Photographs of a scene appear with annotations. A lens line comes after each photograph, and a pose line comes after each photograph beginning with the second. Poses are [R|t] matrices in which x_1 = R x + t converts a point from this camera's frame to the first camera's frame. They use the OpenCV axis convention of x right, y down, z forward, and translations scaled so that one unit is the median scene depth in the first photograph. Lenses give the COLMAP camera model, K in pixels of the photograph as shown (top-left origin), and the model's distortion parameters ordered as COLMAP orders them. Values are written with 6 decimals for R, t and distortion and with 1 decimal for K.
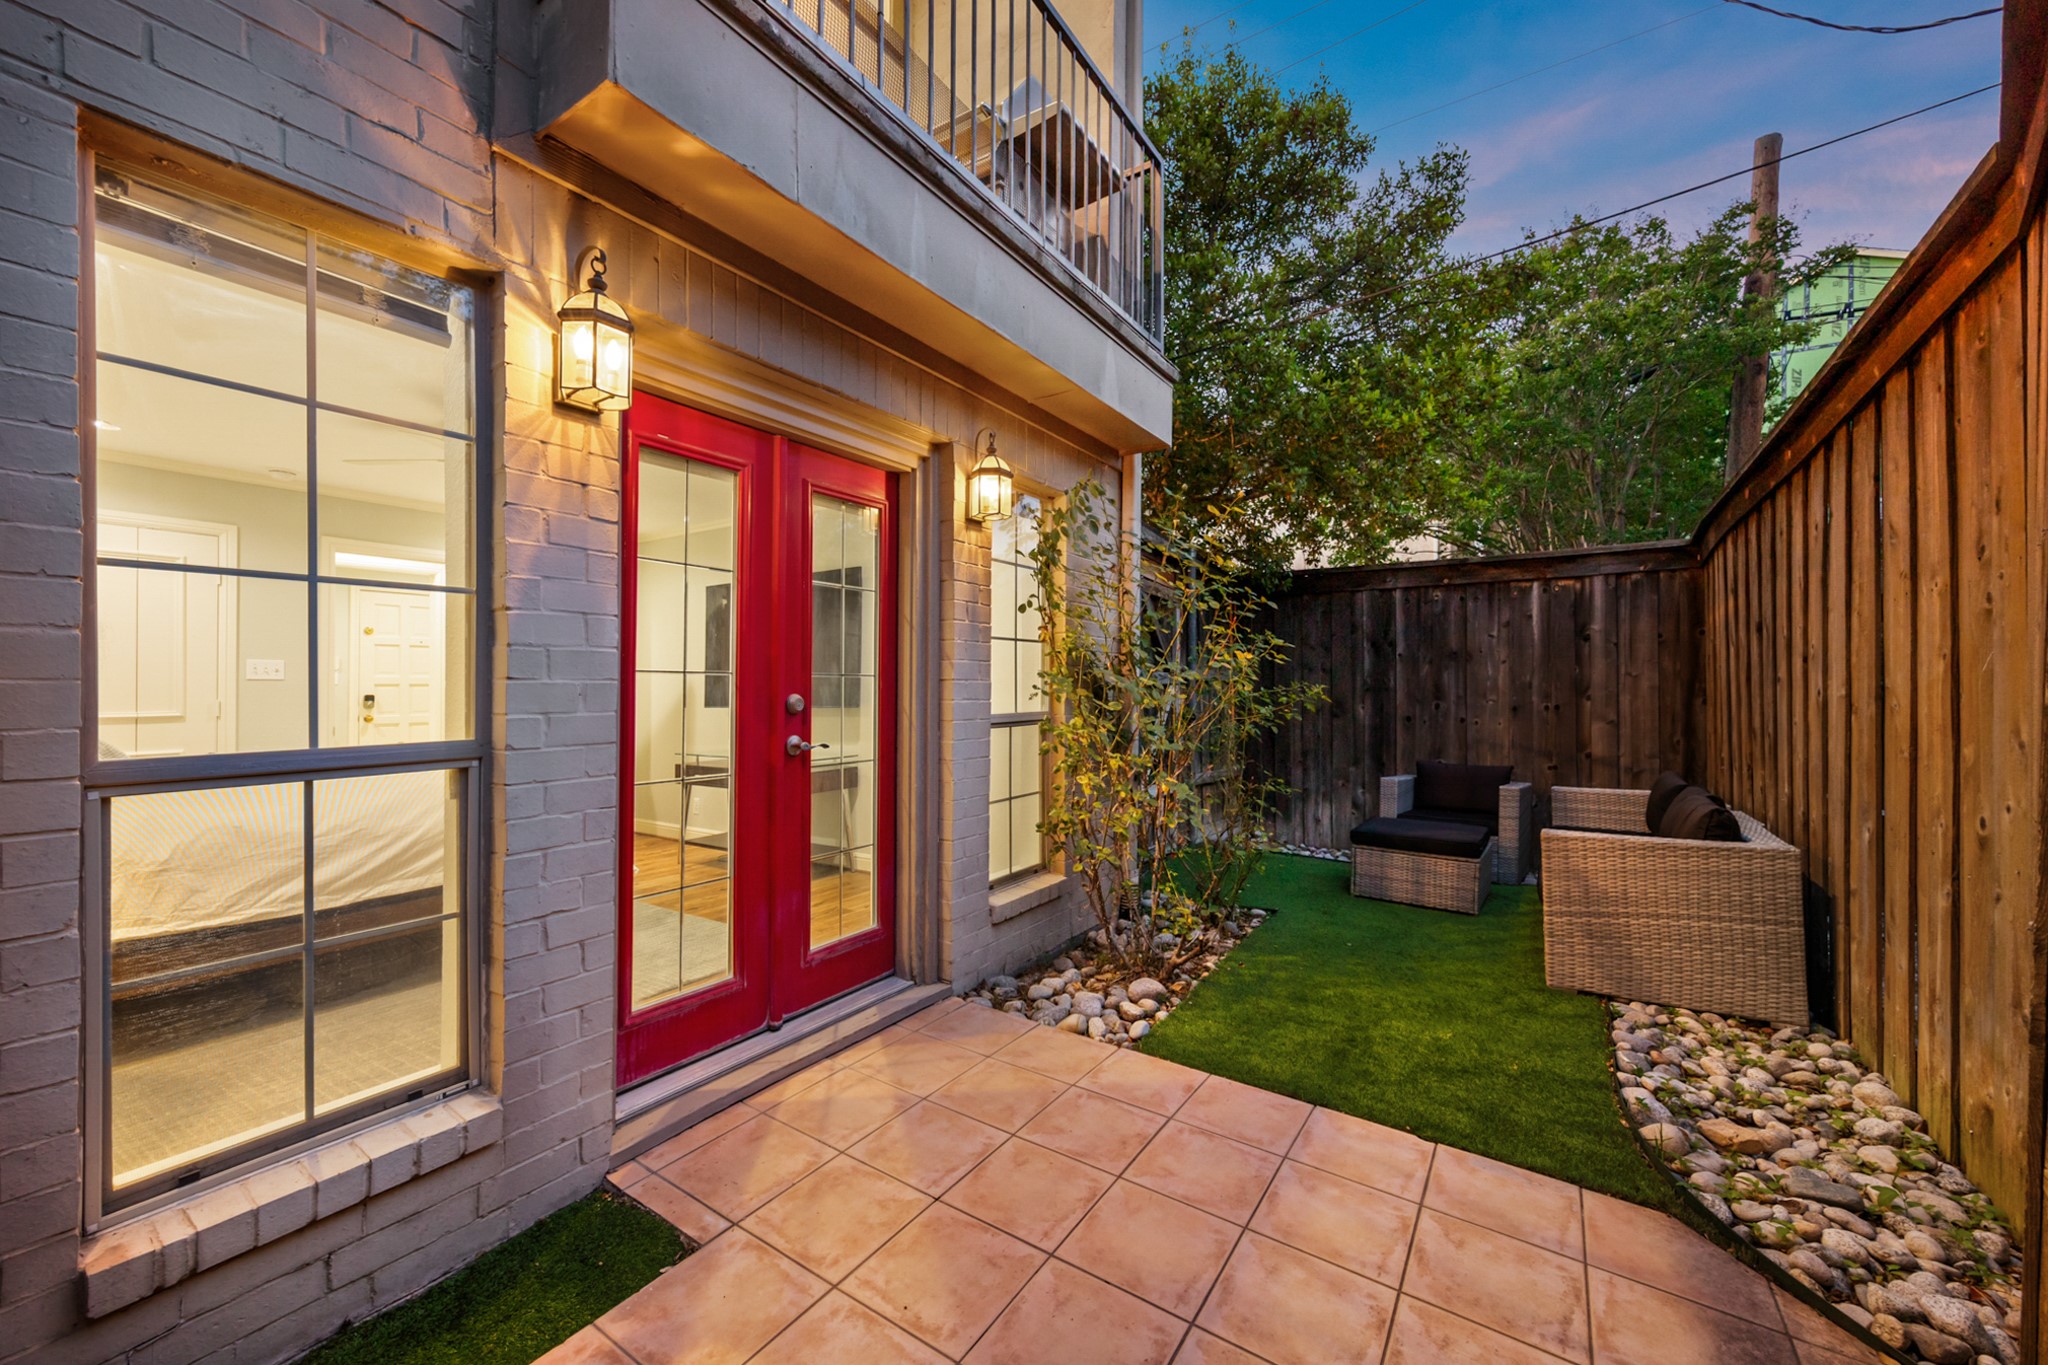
lens RADIAL K [[795.5, 0, 1028.6], [0, 795.5, 715.6], [0, 0, 1]] dist [0.000937, 0.000051]
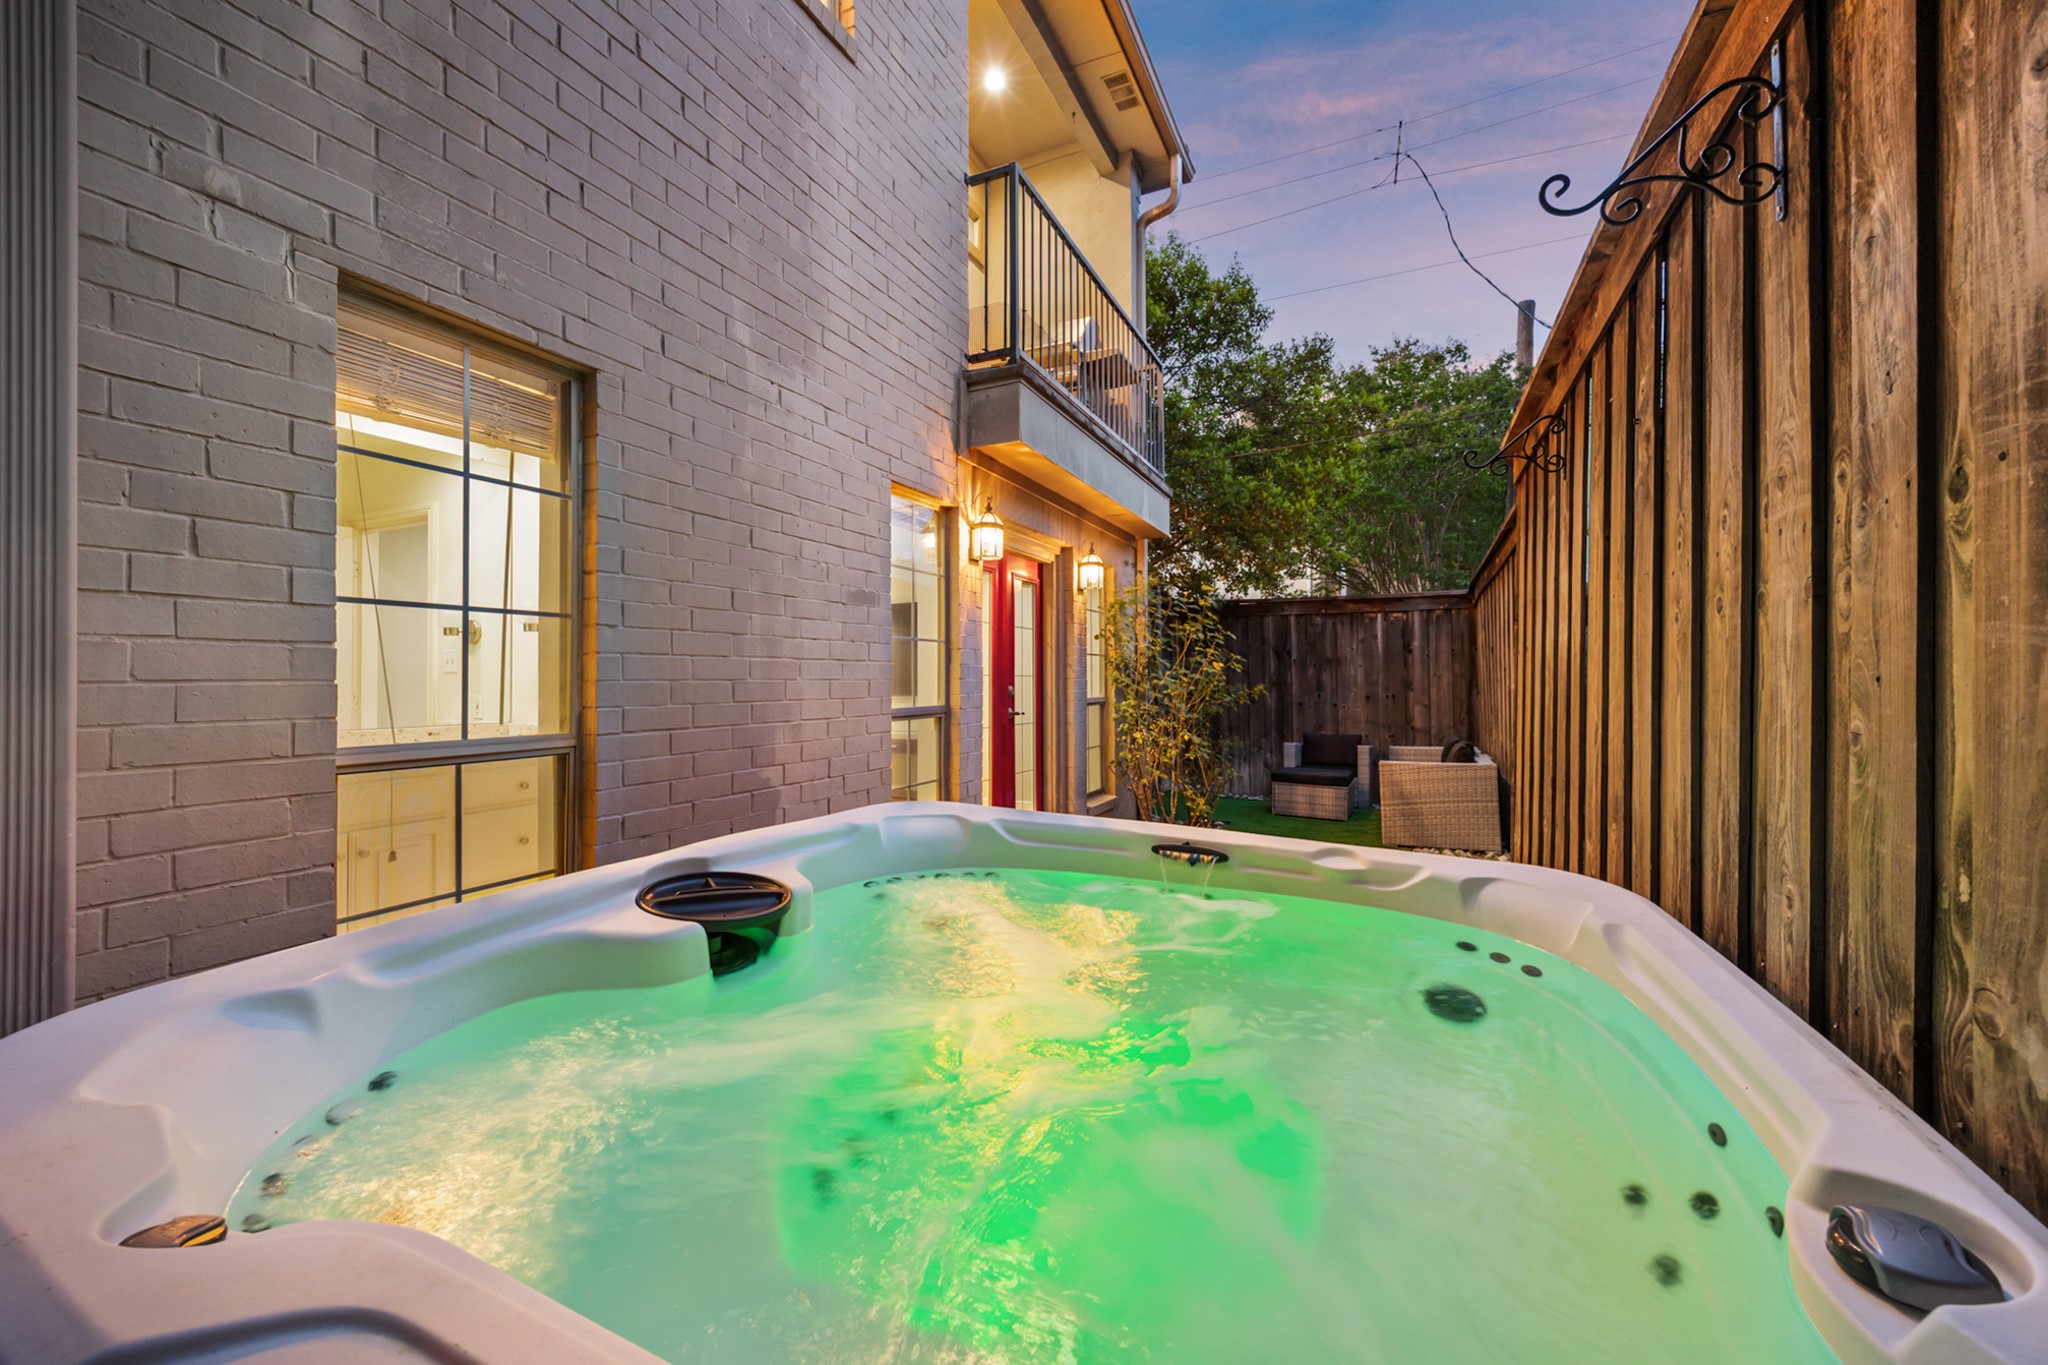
lens RADIAL K [[811.8, 0, 1024.0], [0, 811.8, 682.5], [0, 0, 1]] dist [-0.000578, -0.000038]
pose [[0.990191, 0.002762, 0.139695, -0.267487], [0.001957, 0.999433, -0.033627, 0.014917], [-0.139708, 0.033570, 0.989624, -0.463921]]
